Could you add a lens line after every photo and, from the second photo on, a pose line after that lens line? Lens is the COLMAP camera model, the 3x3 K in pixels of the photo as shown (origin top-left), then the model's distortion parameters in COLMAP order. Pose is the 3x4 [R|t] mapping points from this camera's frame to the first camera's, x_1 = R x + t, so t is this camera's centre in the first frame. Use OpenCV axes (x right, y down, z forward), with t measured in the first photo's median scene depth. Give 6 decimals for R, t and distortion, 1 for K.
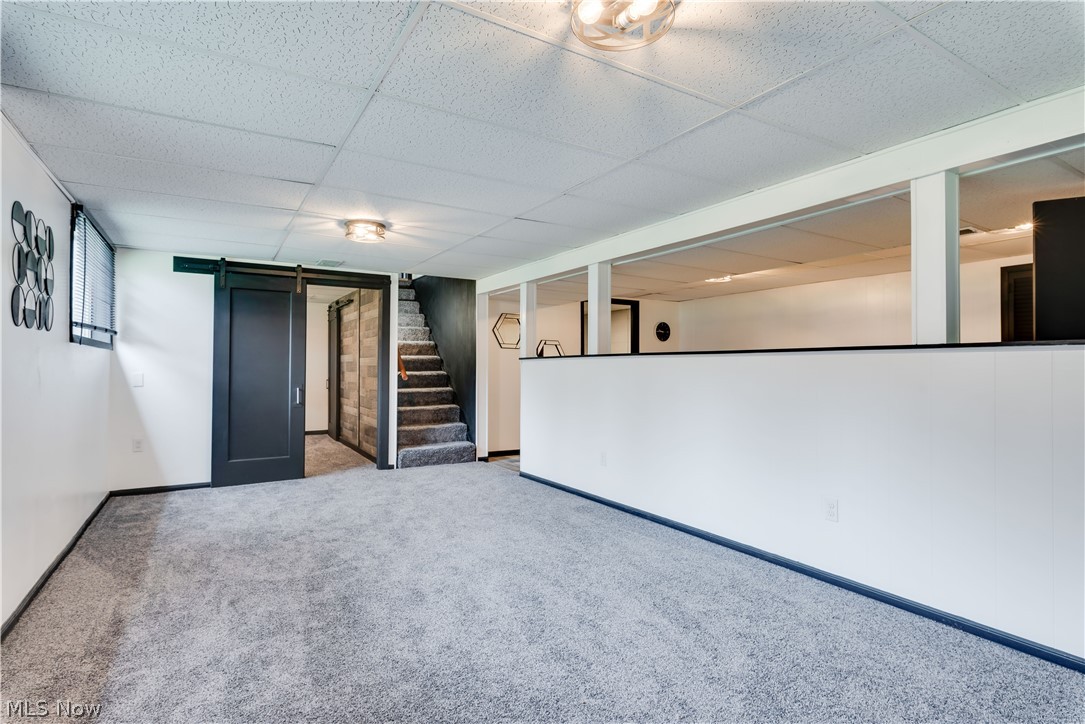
lens RADIAL K [[566.2, 0, 542.9], [0, 566.2, 363.0], [0, 0, 1]] dist [0.001189, 0.000377]
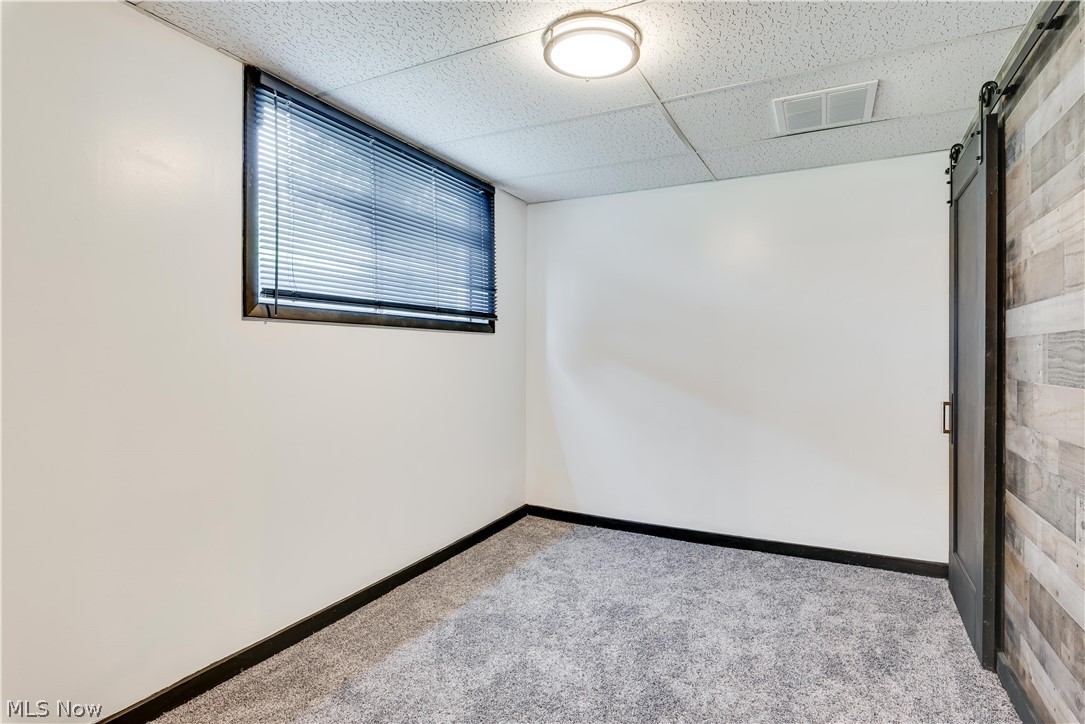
lens RADIAL K [[566.2, 0, 542.3], [0, 566.2, 357.6], [0, 0, 1]] dist [0.001189, 0.000377]
pose [[0.533984, 0.003343, -0.845488, -0.259595], [0.013386, 0.999833, 0.012407, 0.000658], [0.845388, -0.017943, 0.533851, 0.708794]]
